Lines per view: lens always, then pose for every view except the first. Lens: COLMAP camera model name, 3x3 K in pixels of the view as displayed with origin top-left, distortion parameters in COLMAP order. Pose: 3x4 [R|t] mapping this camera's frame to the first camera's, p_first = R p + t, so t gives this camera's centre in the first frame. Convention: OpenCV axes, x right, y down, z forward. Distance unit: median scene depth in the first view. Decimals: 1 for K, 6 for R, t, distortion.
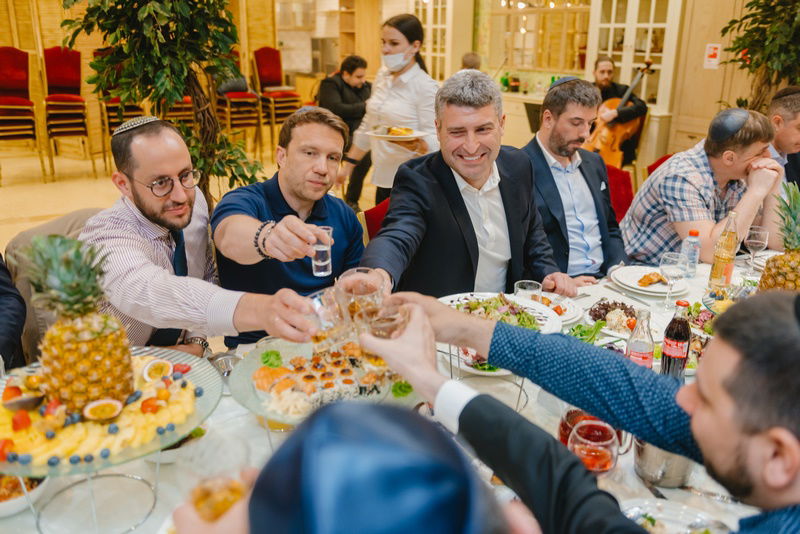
lens RADIAL K [[686.0, 0, 399.7], [0, 686.0, 267.7], [0, 0, 1]] dist [0.000834, 0.000744]
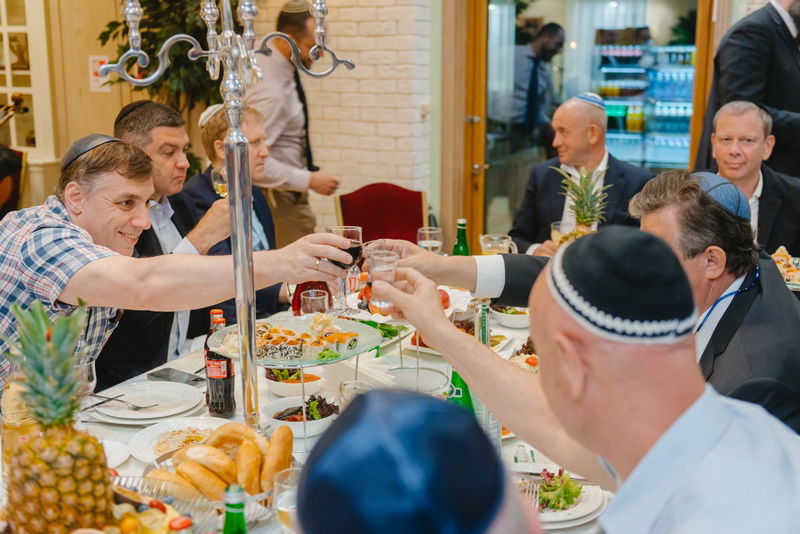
lens RADIAL K [[960.0, 0, 400.0], [0, 960.0, 266.1], [0, 0, 1]] dist [0.010765, 0.000000]
pose [[0.817687, -0.134869, 0.559641, 0.145817], [0.190428, 0.980808, -0.041865, -0.024301], [-0.543254, 0.140804, 0.827677, 0.076534]]
